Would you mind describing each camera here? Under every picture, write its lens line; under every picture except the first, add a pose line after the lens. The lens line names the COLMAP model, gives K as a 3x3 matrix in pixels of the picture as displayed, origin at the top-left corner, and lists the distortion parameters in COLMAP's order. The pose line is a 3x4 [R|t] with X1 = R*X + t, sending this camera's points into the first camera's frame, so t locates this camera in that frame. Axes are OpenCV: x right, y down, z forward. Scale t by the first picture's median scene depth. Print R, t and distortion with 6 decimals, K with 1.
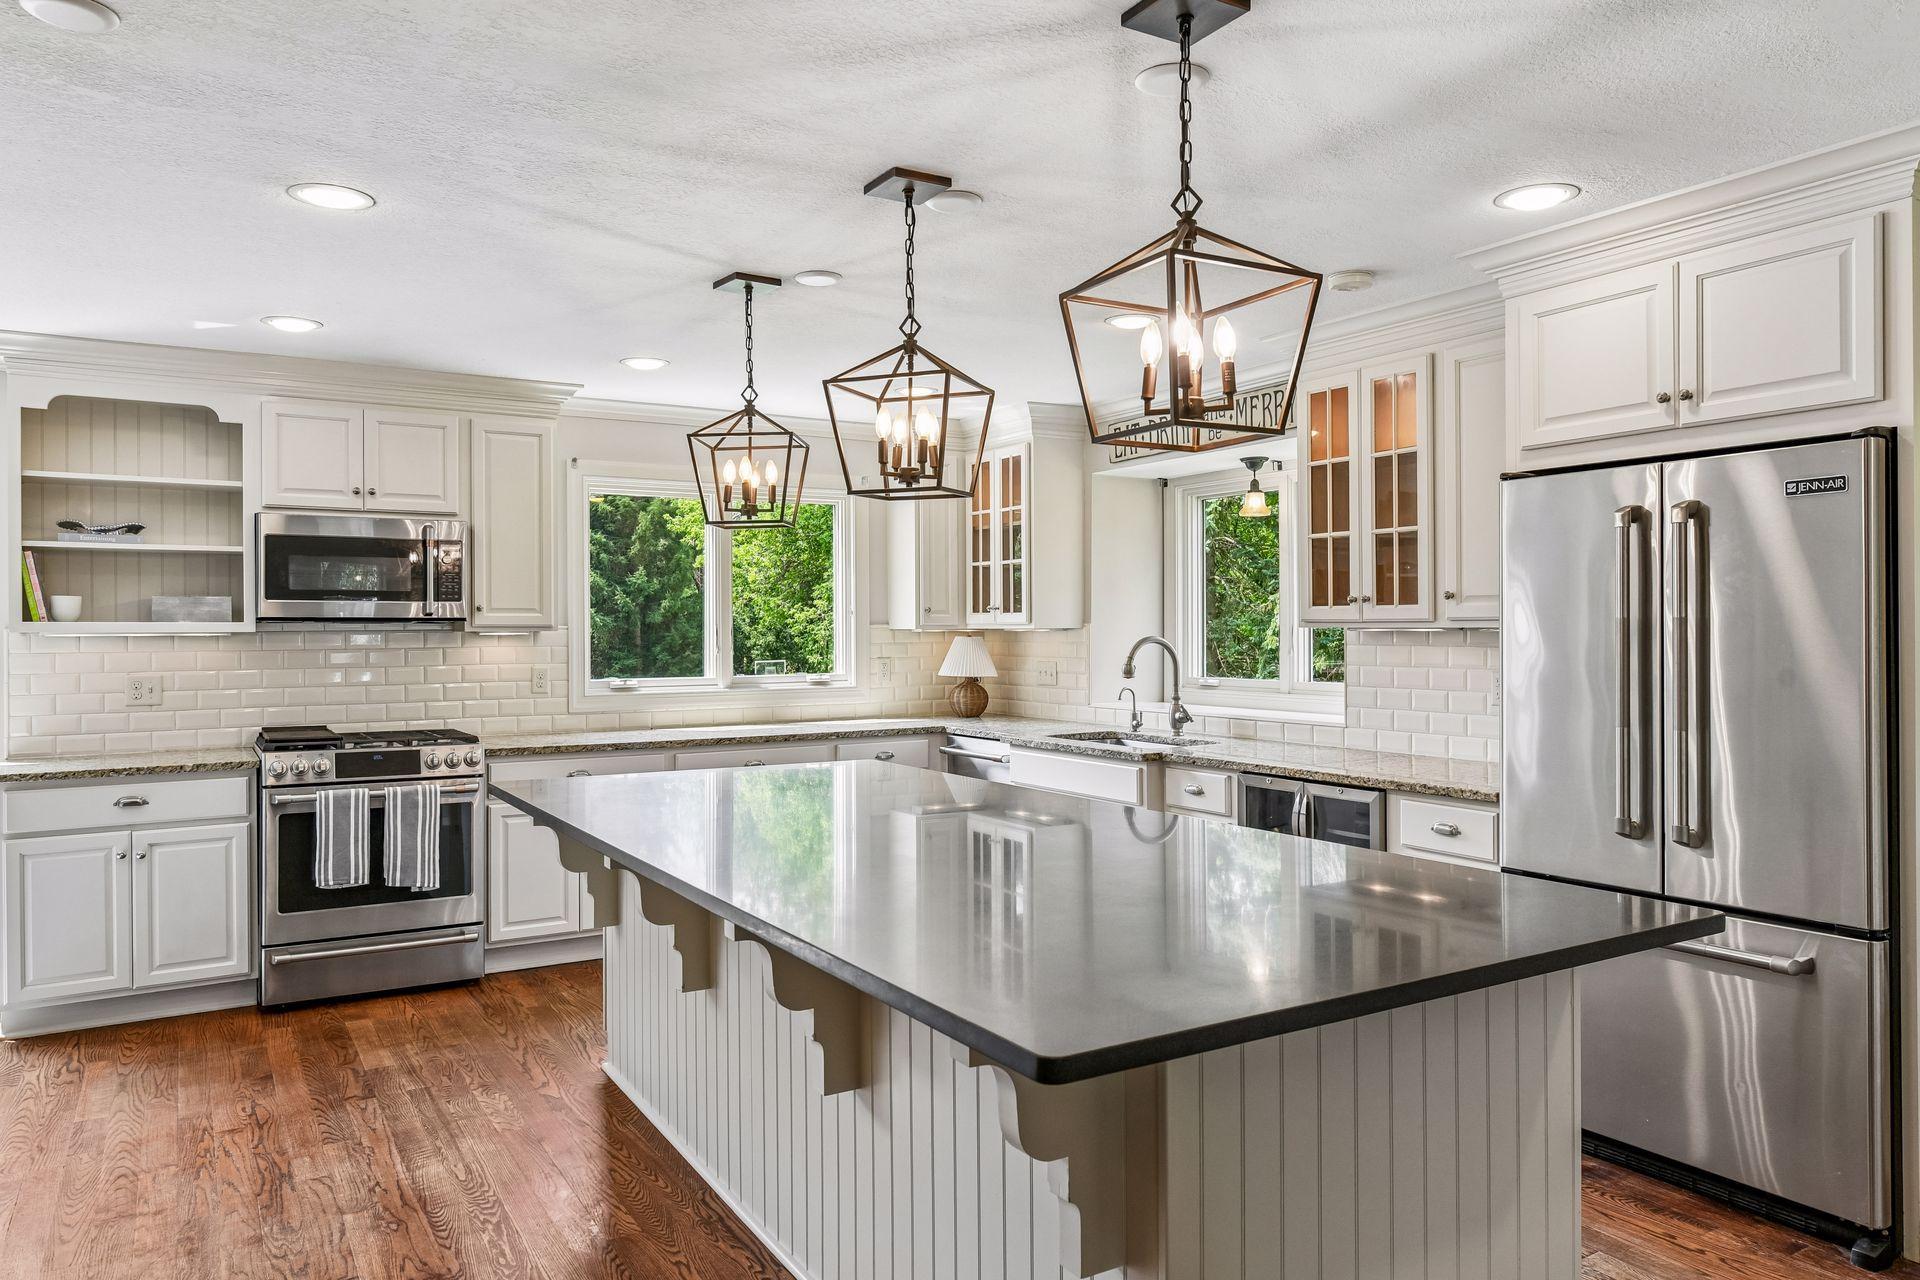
lens RADIAL K [[1256.1, 0, 960.0], [0, 1256.1, 640.0], [0, 0, 1]] dist [-0.004282, 0.001000]
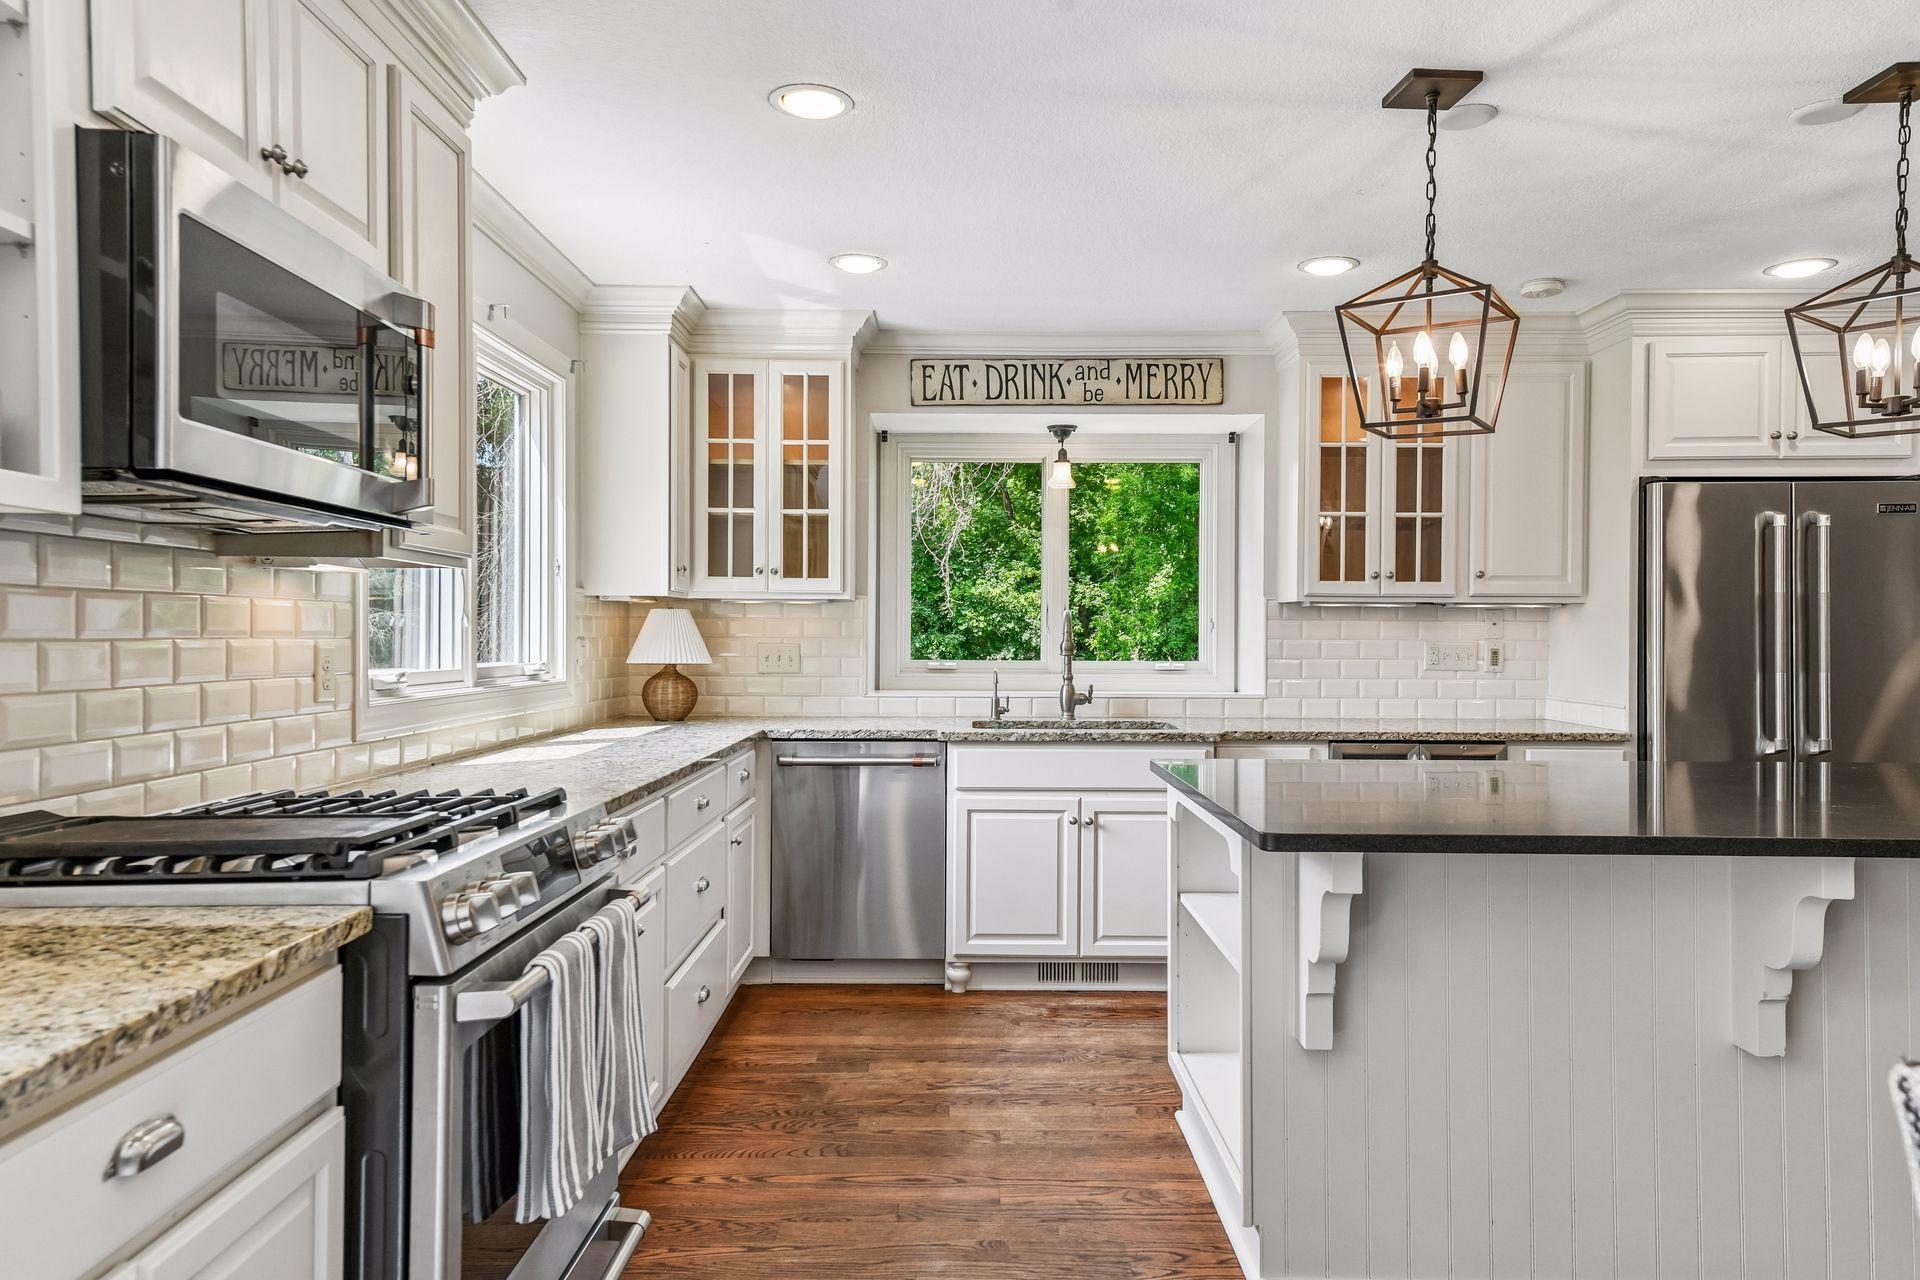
lens RADIAL K [[1227.4, 0, 960.0], [0, 1227.4, 640.0], [0, 0, 1]] dist [0.002268, -0.000115]
pose [[0.527363, -0.000097, 0.849640, -0.813069], [0.000990, 0.999999, -0.000500, 0.024905], [-0.849639, 0.001105, 0.527363, 0.776862]]
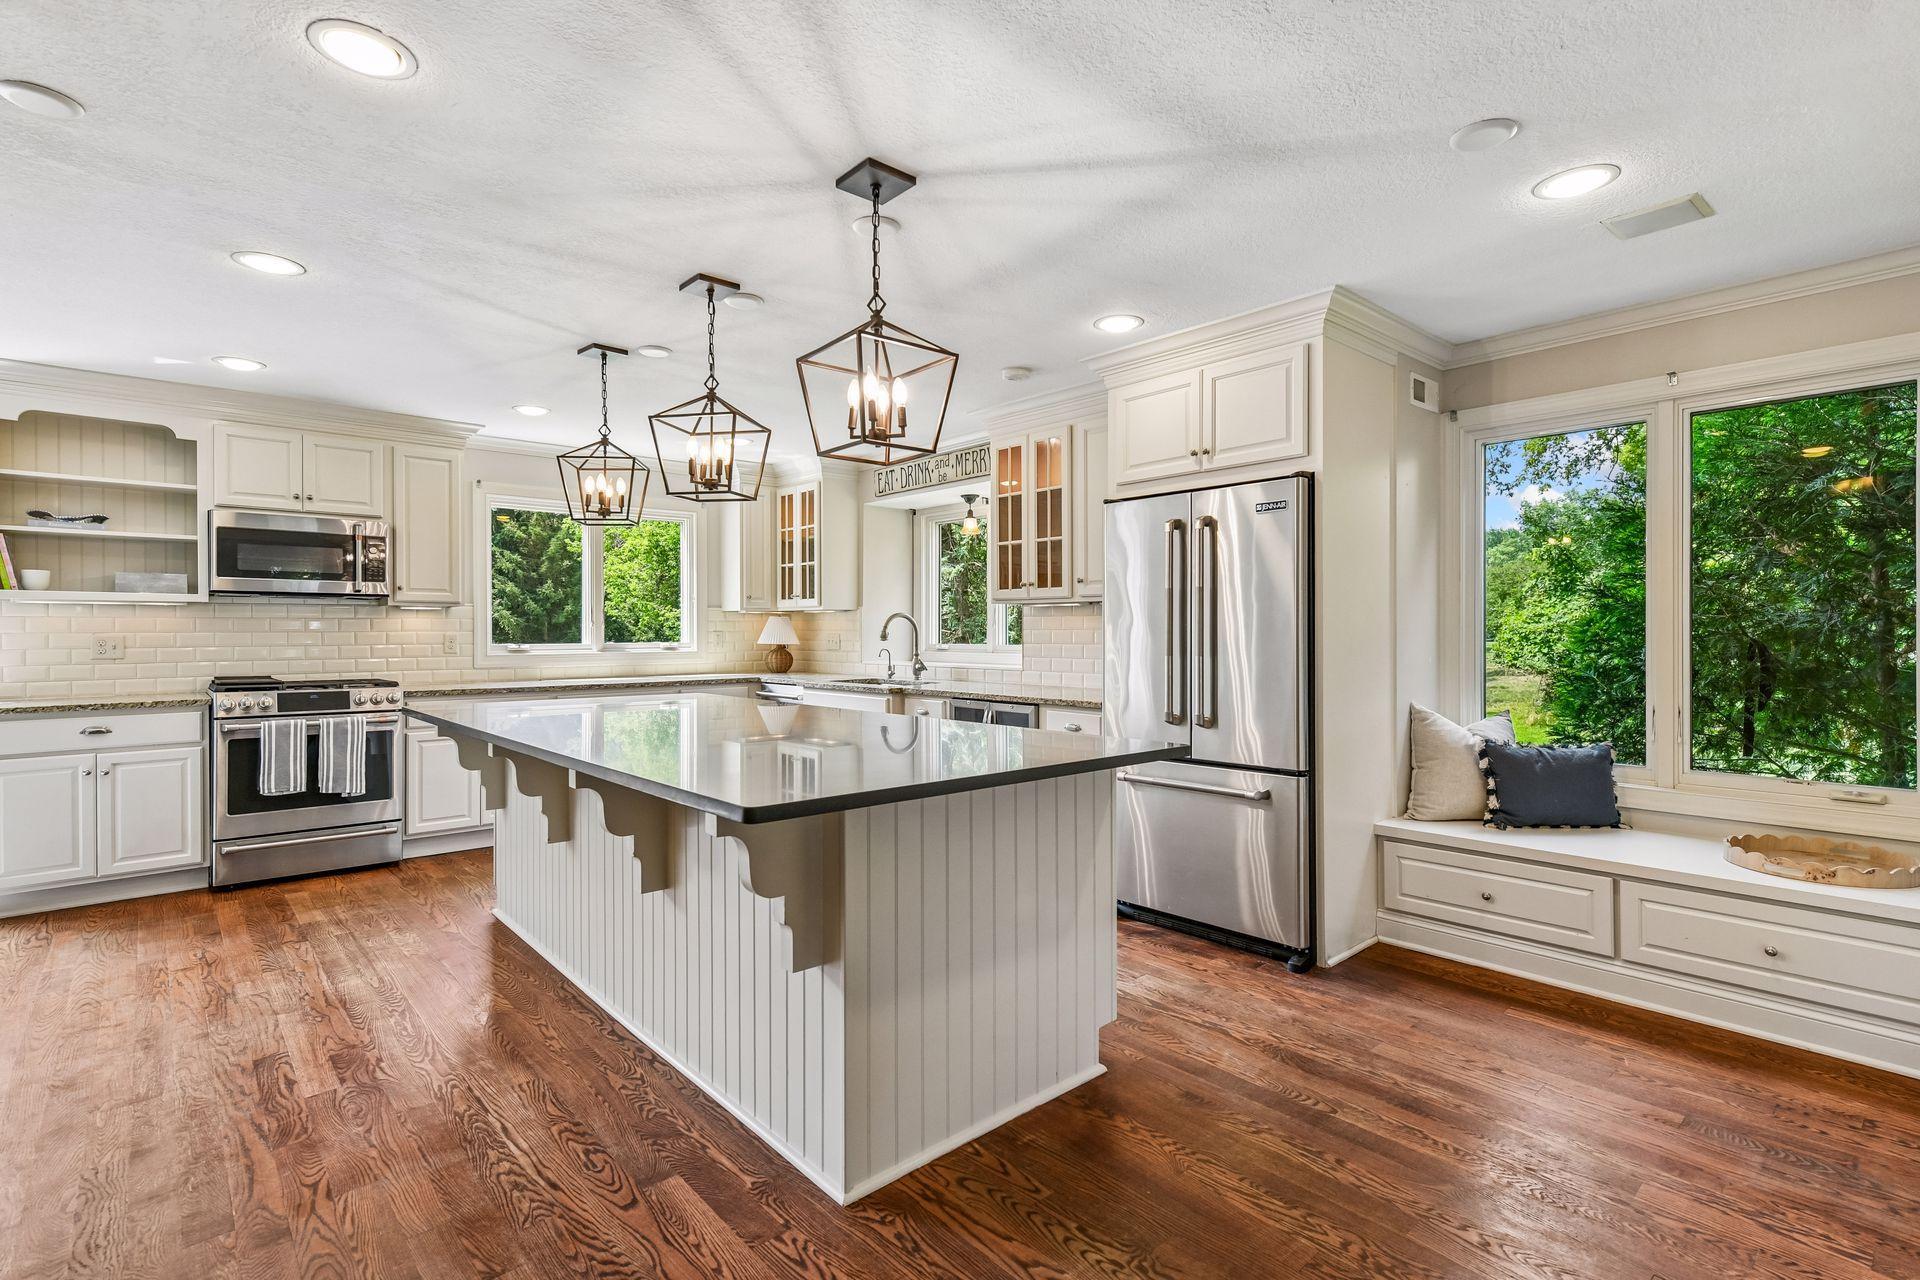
lens RADIAL K [[893.3, 0, 960.0], [0, 893.3, 640.0], [0, 0, 1]] dist [0.005593, -0.000500]
pose [[0.983485, 0.001863, 0.180980, 0.041025], [-0.002117, 0.999997, 0.001210, 0.035764], [-0.180978, -0.001573, 0.983486, -0.061540]]
